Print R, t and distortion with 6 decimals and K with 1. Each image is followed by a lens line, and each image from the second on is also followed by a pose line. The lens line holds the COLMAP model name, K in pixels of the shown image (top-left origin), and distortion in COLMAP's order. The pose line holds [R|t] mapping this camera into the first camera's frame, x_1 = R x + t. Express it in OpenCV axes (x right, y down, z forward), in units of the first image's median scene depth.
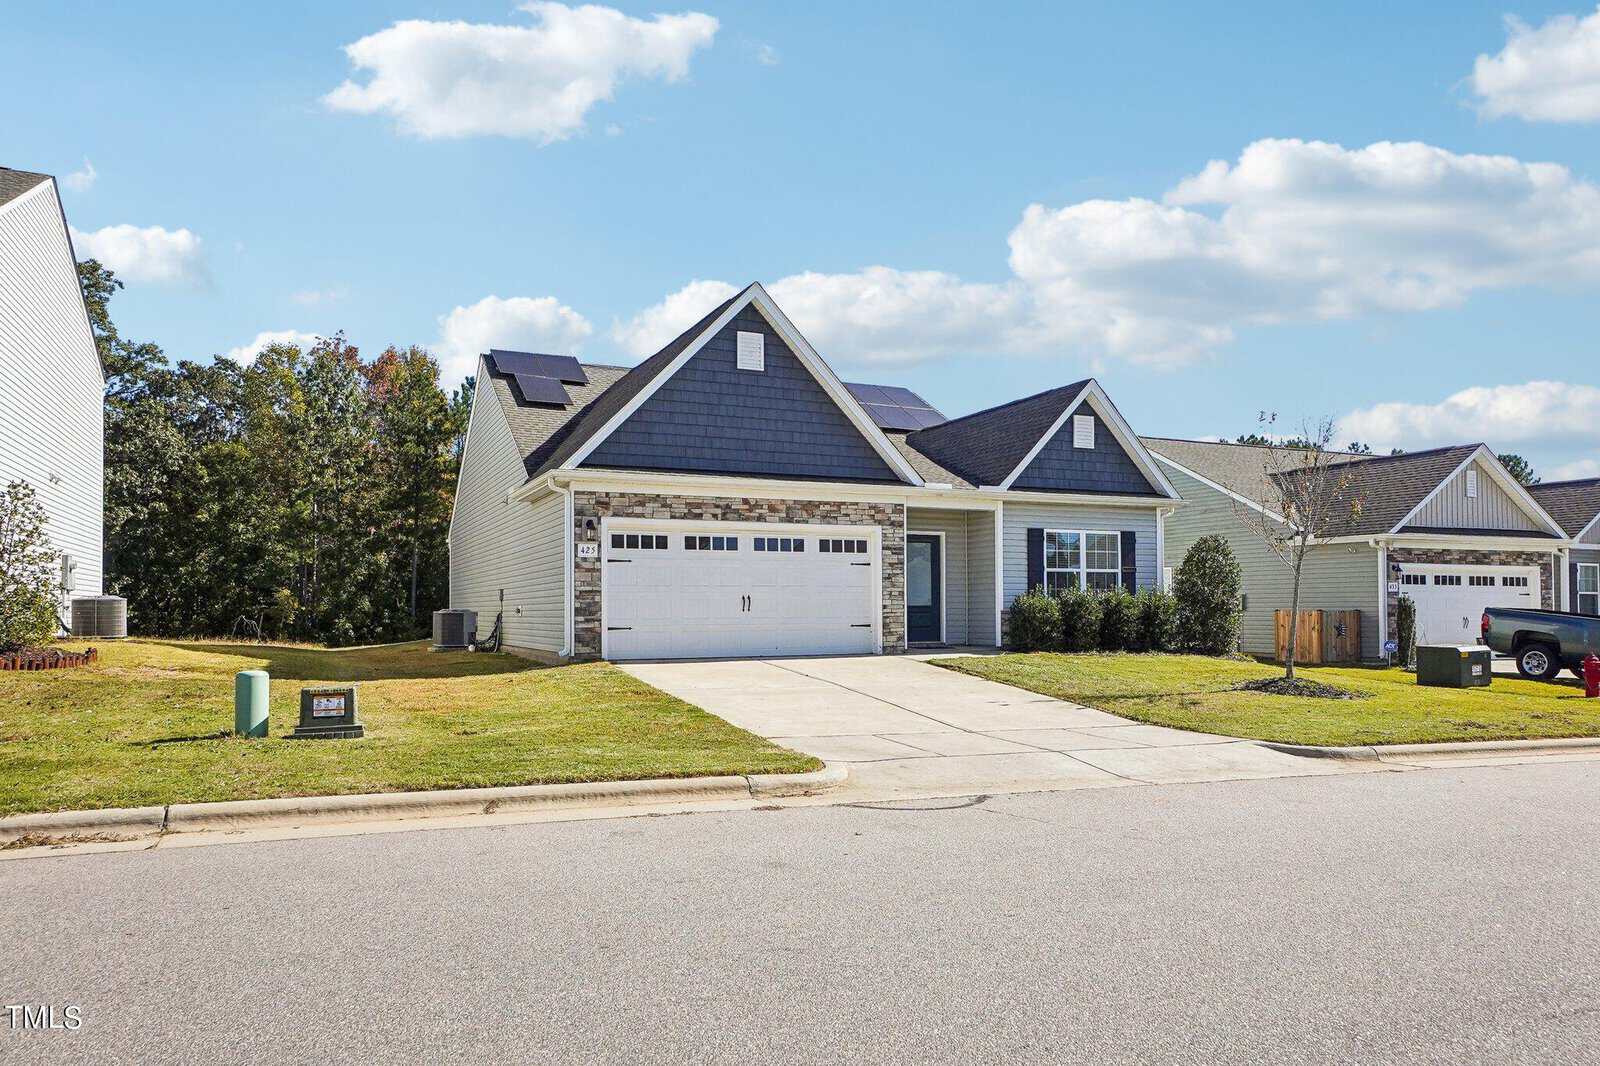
lens RADIAL K [[1041.9, 0, 800.0], [0, 1041.9, 533.0], [0, 0, 1]] dist [0.000177, -0.000641]
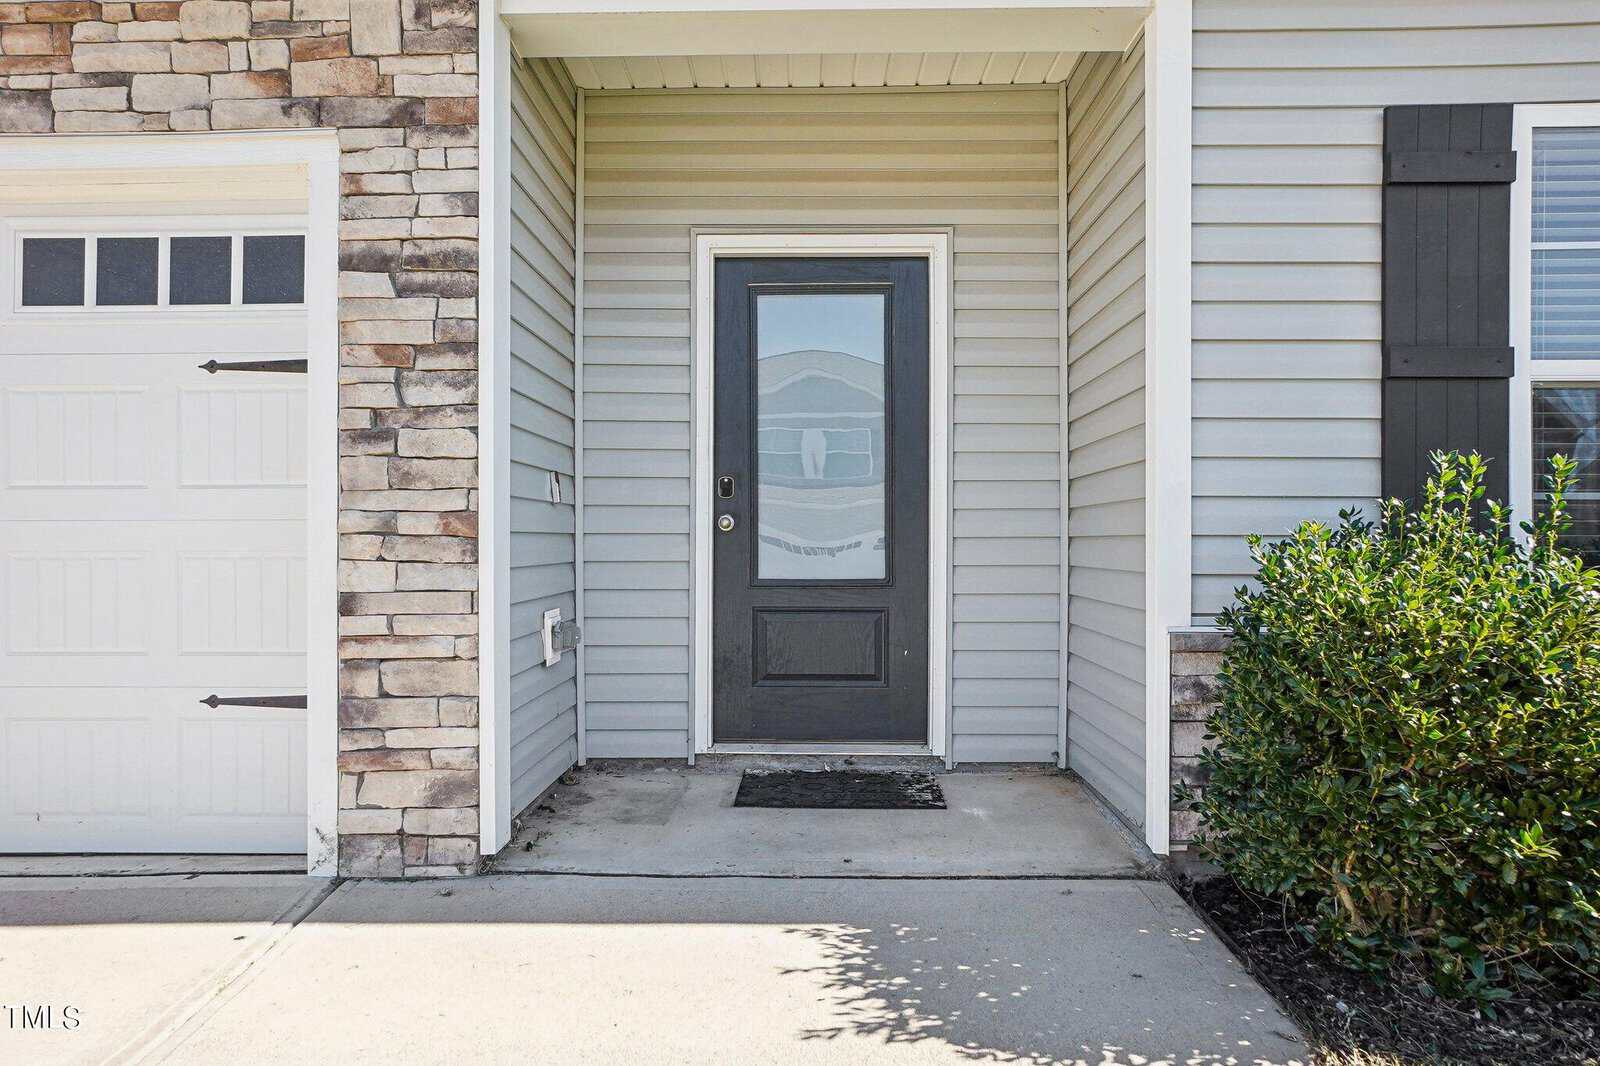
lens RADIAL K [[1041.9, 0, 800.0], [0, 1041.9, 533.0], [0, 0, 1]] dist [0.000177, -0.000641]
pose [[0.901269, 0.000813, -0.433258, 0.222981], [0.029243, 0.997604, 0.062704, 0.050734], [0.432271, -0.069183, 0.899086, 0.880726]]
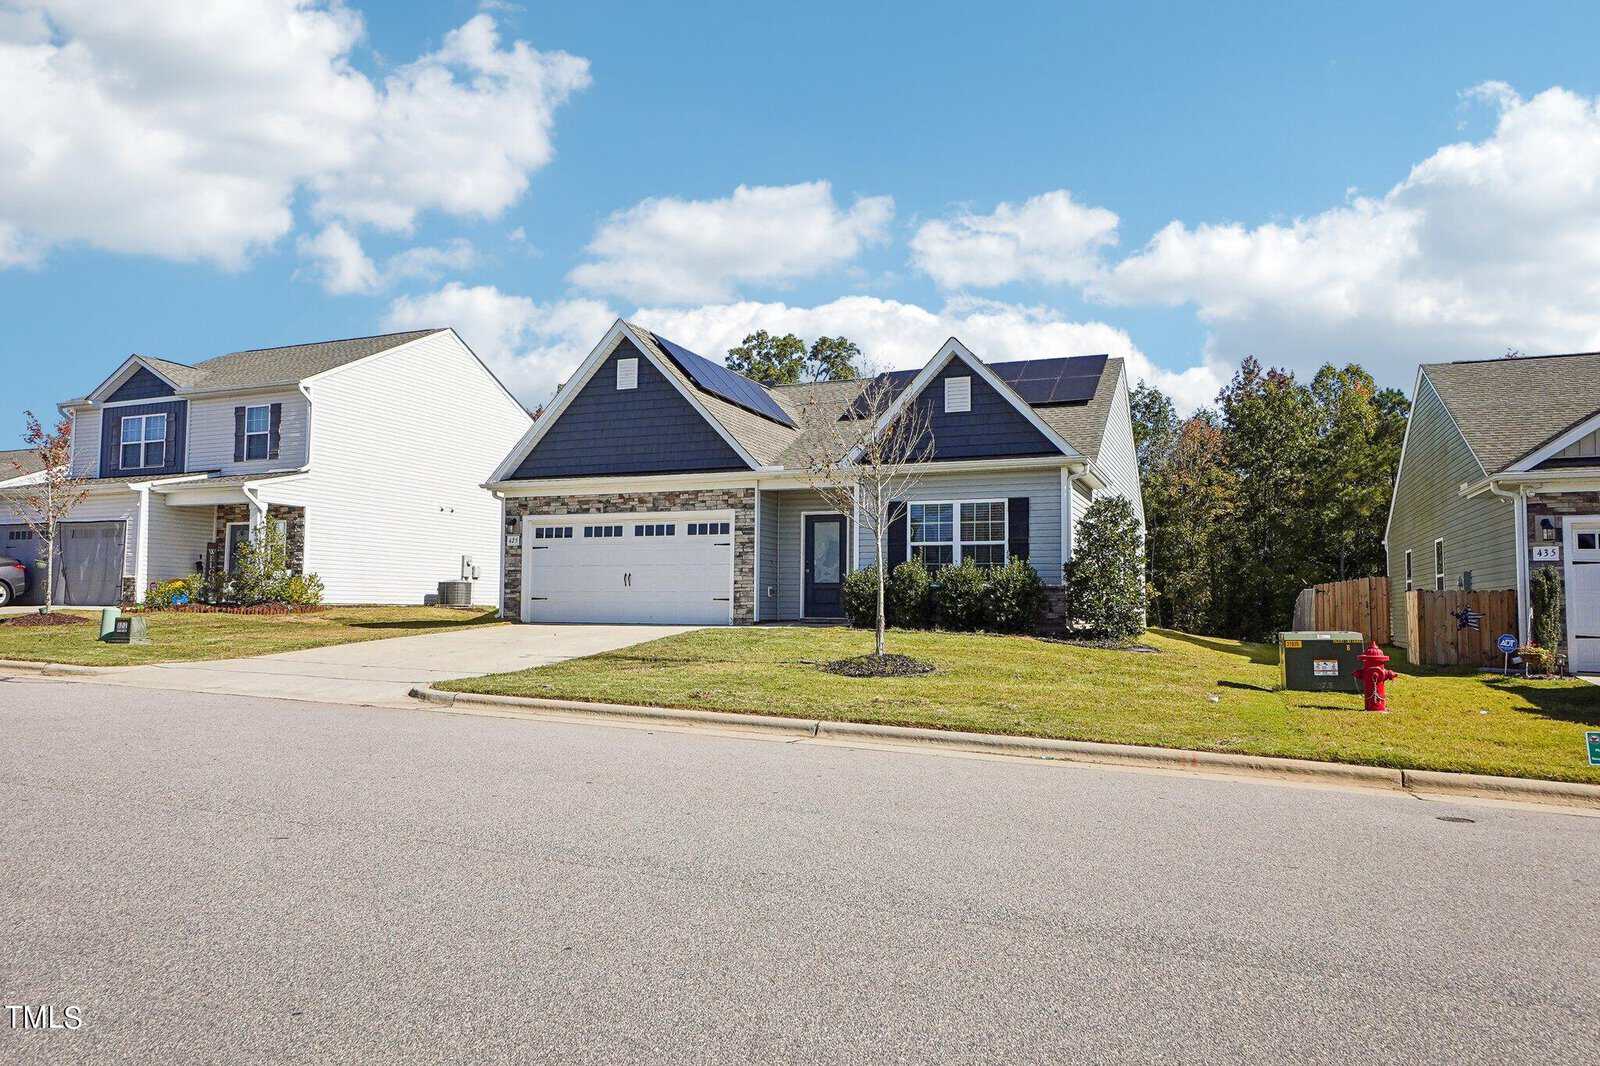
lens RADIAL K [[1067.1, 0, 797.3], [0, 1067.1, 477.3], [0, 0, 1]] dist [0.001894, 0.002596]
pose [[0.696627, -0.076338, -0.713360, 0.944995], [0.043307, 0.996984, -0.064397, 0.035653], [0.716125, 0.013967, 0.697832, 0.256182]]
